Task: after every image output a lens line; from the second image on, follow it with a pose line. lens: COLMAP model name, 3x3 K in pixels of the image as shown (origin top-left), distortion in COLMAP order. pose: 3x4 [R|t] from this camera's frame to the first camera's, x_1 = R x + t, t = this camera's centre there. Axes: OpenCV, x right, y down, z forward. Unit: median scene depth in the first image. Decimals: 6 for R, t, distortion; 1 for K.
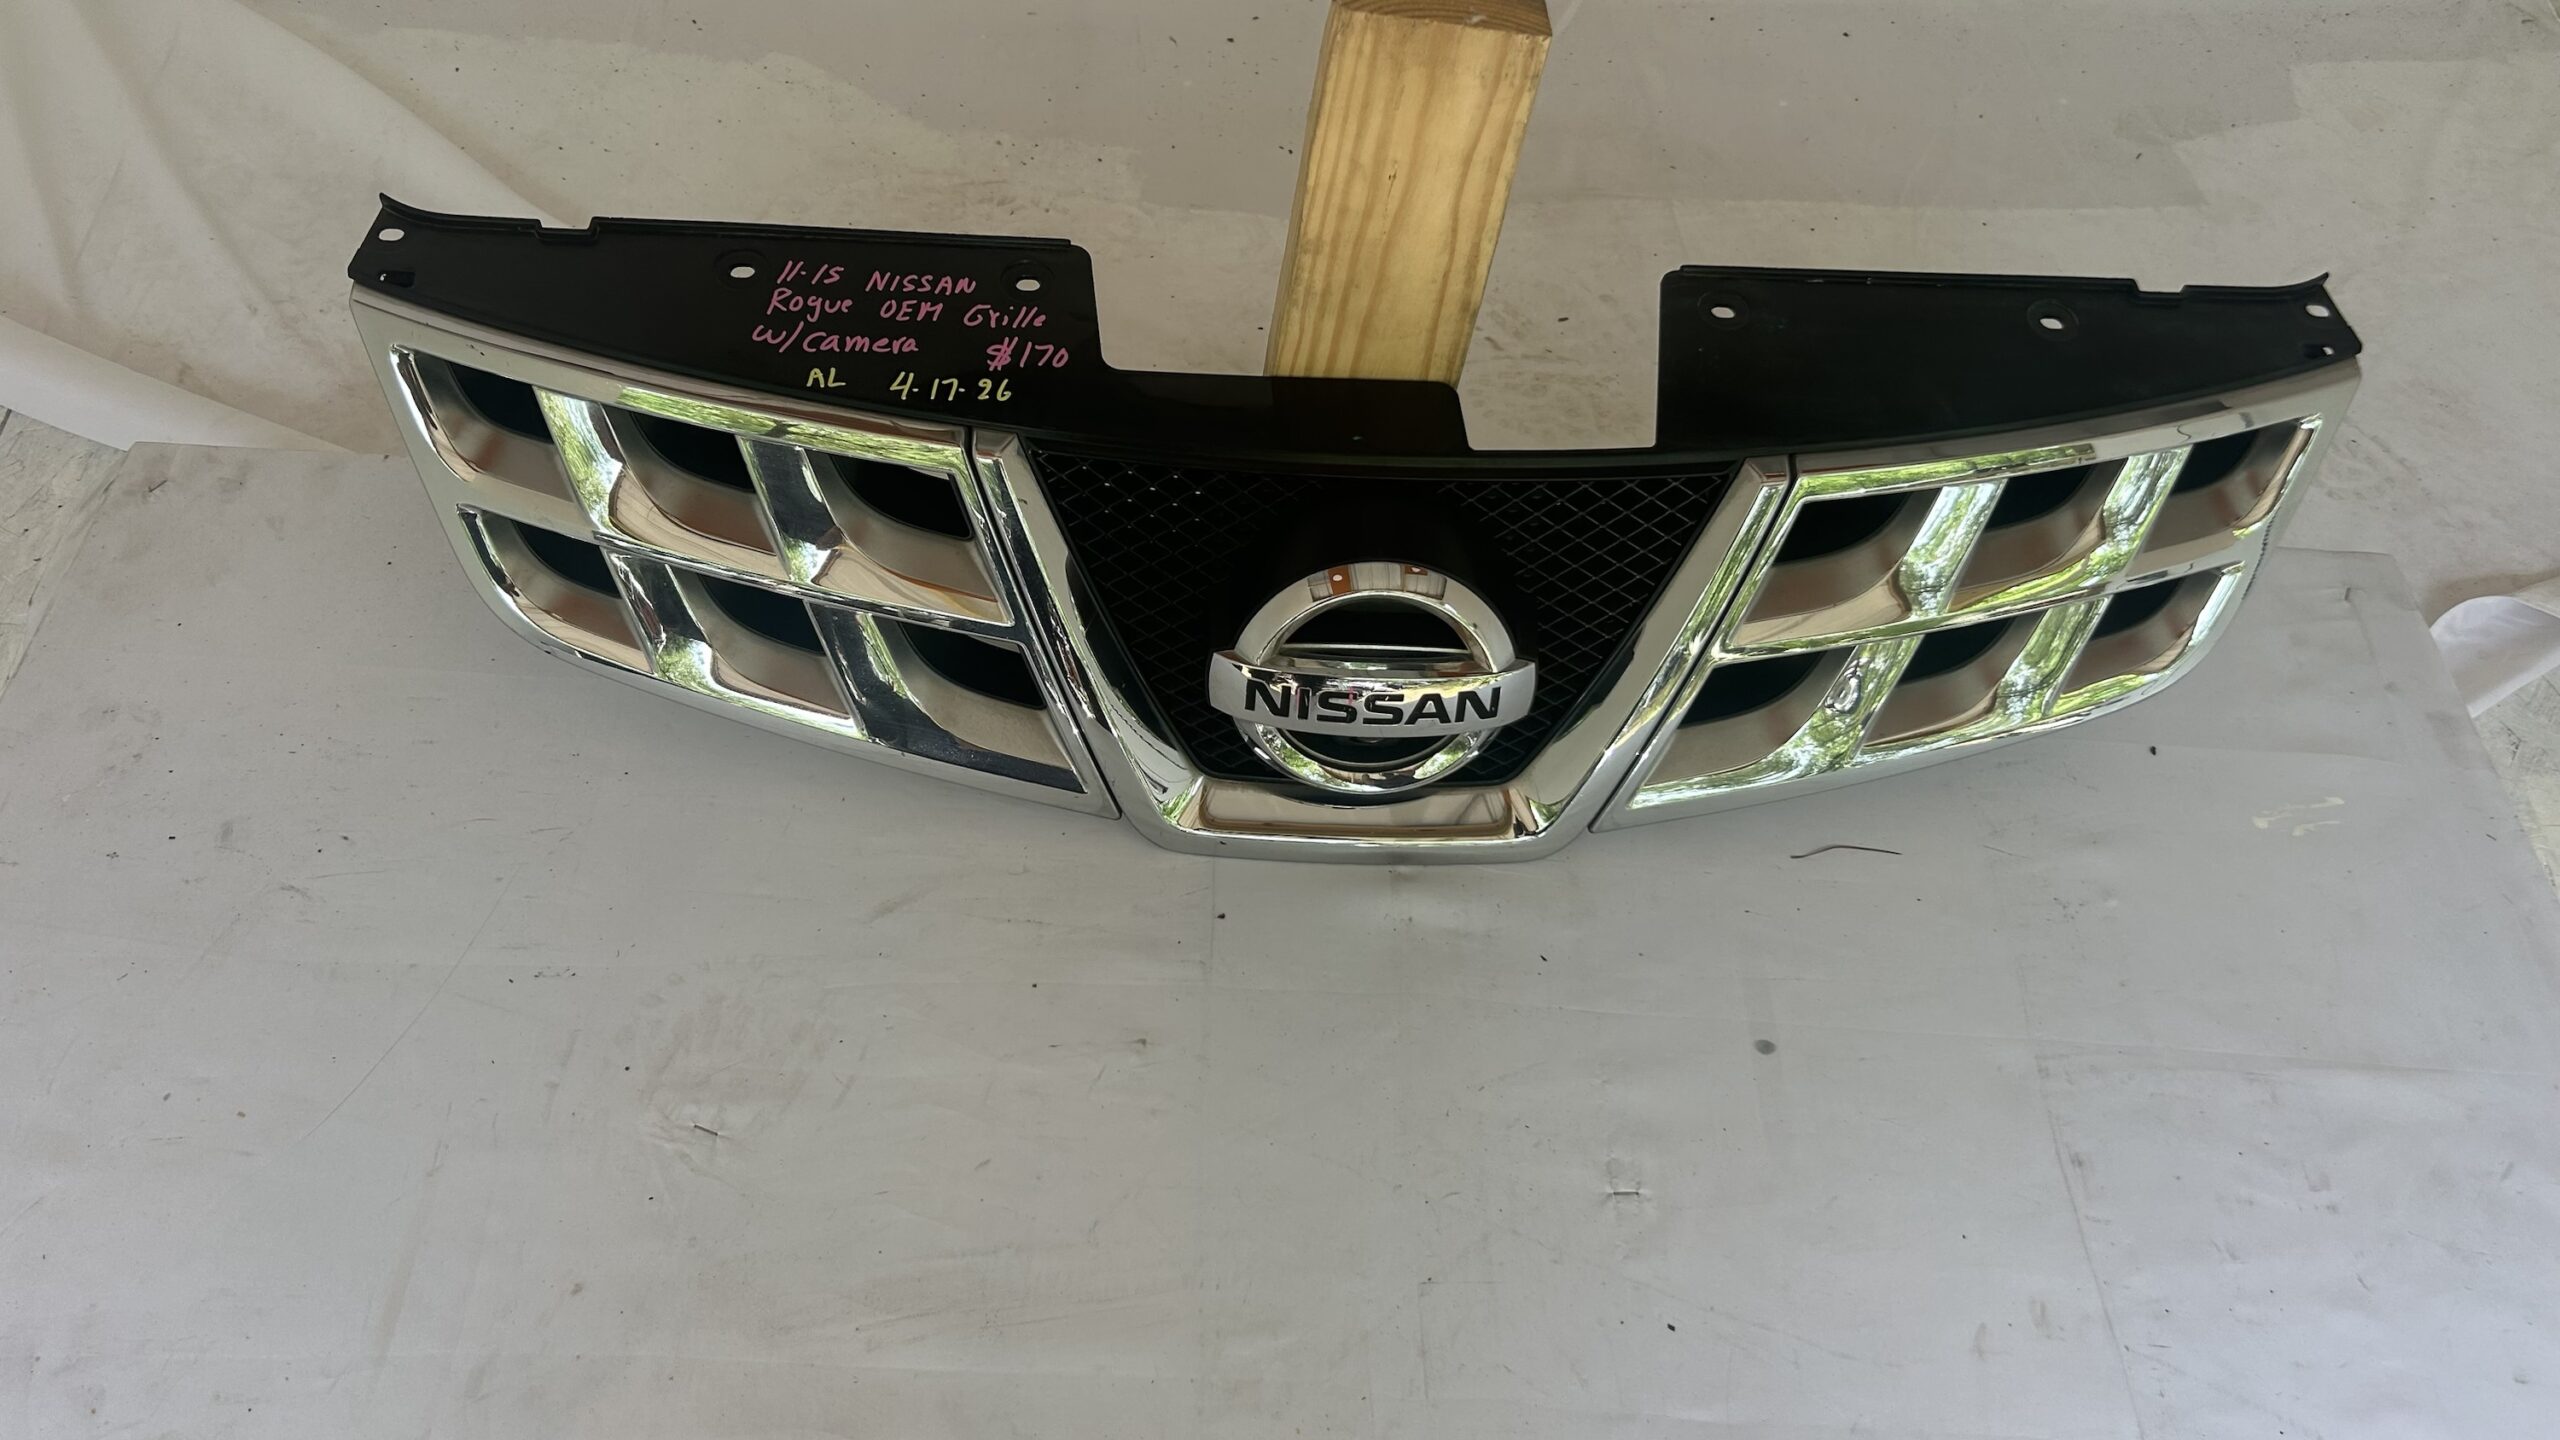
lens RADIAL K [[1963.4, 0, 1250.0], [0, 1963.4, 701.2], [0, 0, 1]] dist [0.041231, -0.061869]
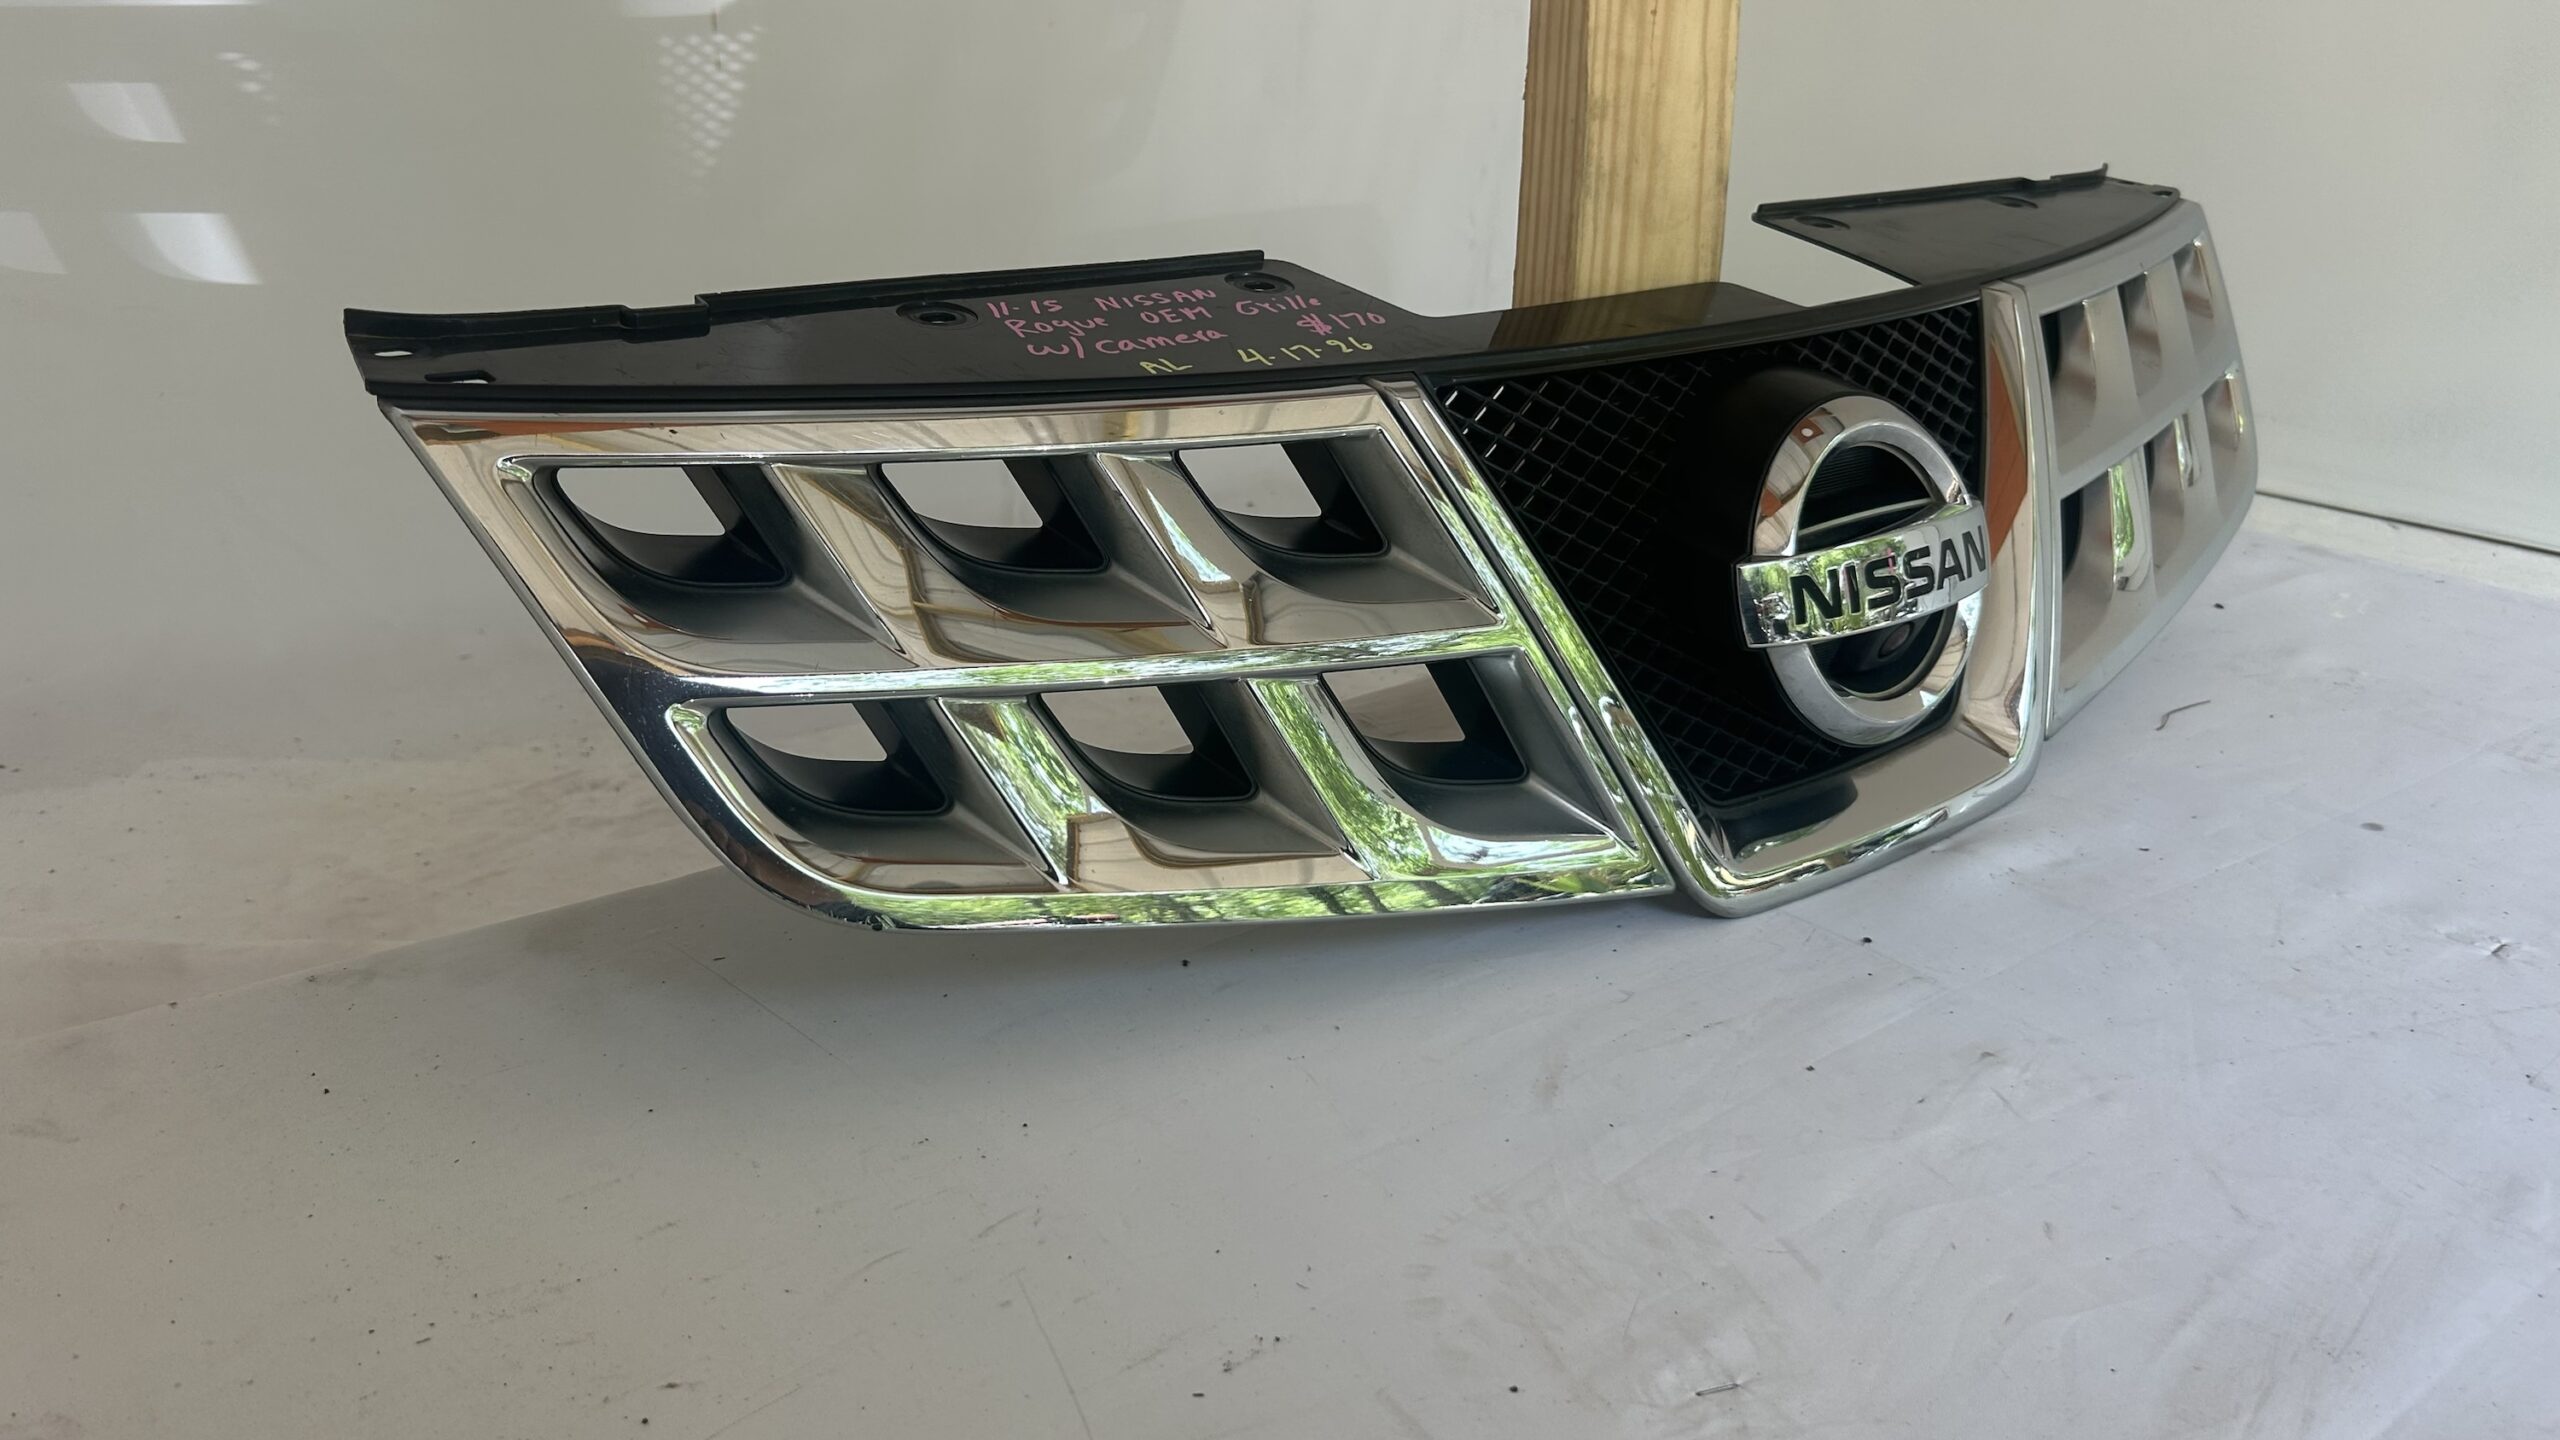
lens RADIAL K [[1963.4, 0, 1298.4], [0, 1963.4, 712.8], [0, 0, 1]] dist [0.041231, -0.061869]
pose [[0.772997, -0.262877, 0.577383, -0.603878], [0.505912, 0.804570, -0.310999, 0.171768], [-0.382790, 0.532506, 0.754923, 0.518232]]
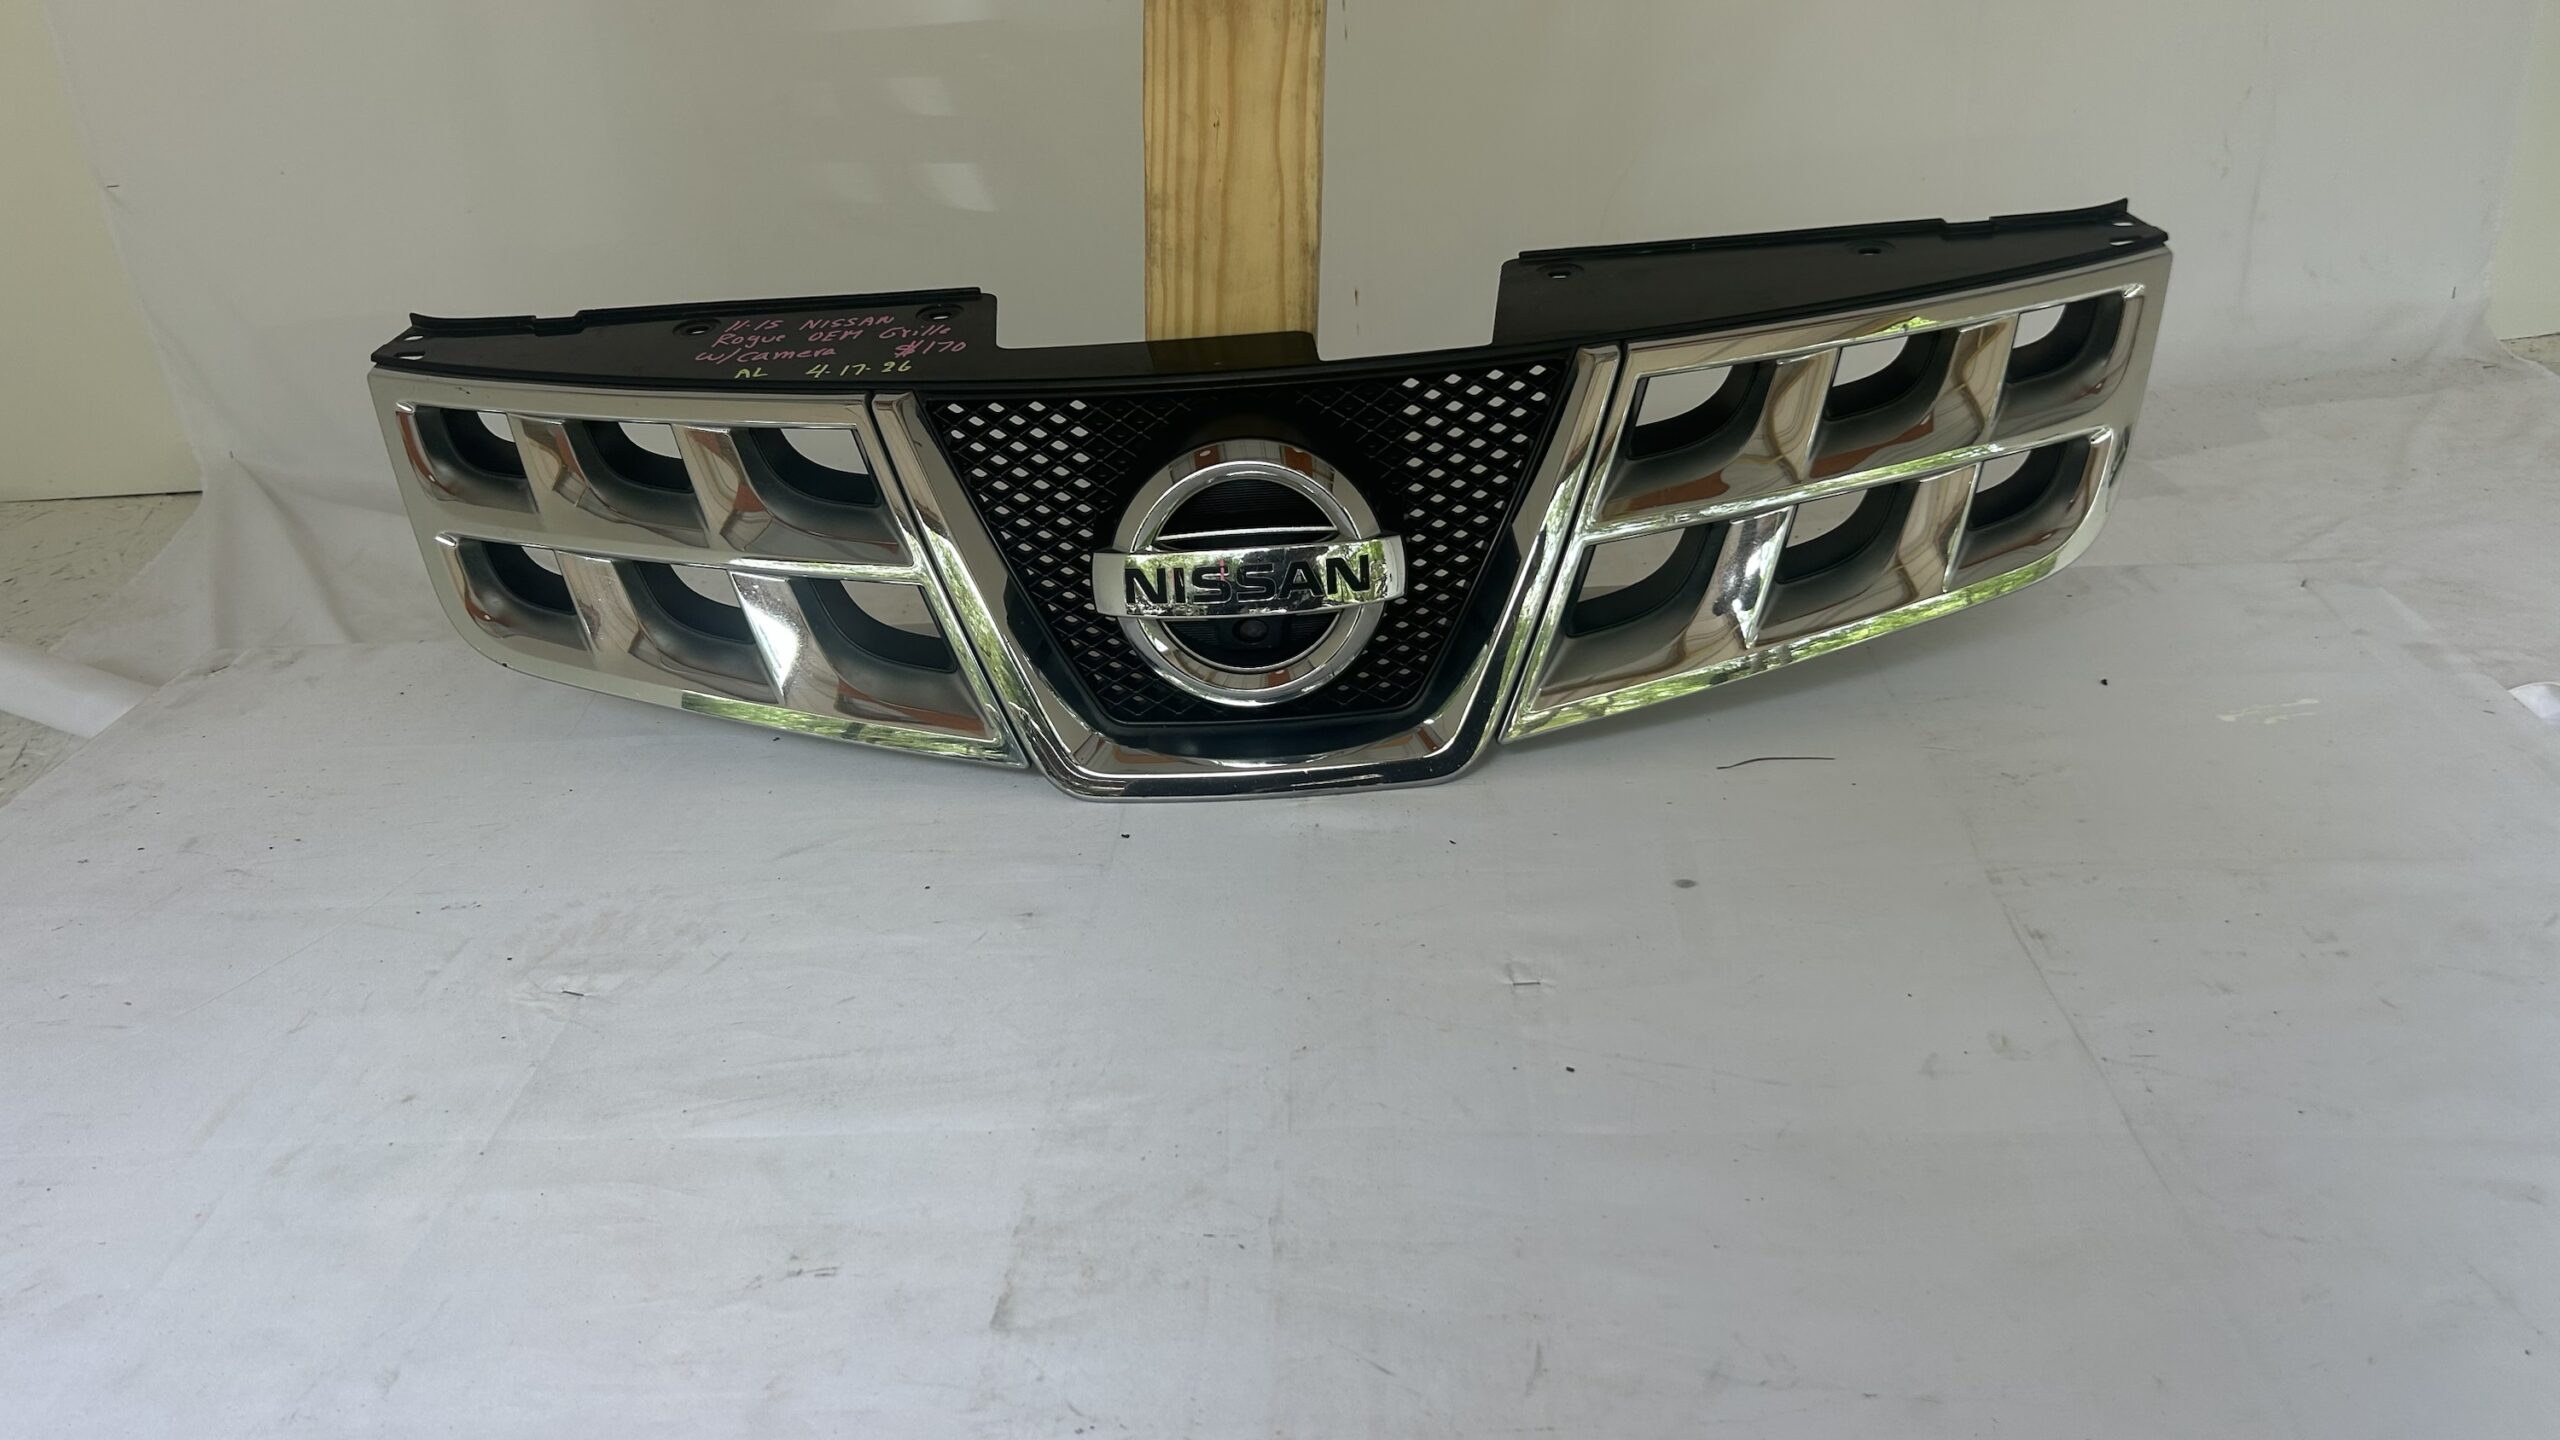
lens RADIAL K [[1963.4, 0, 1280.4], [0, 1963.4, 711.0], [0, 0, 1]] dist [0.041231, -0.061869]
pose [[0.990902, -0.100466, -0.089553, 0.166582], [0.051181, 0.896705, -0.439660, 0.519598], [0.124474, 0.431077, 0.893688, 0.105058]]
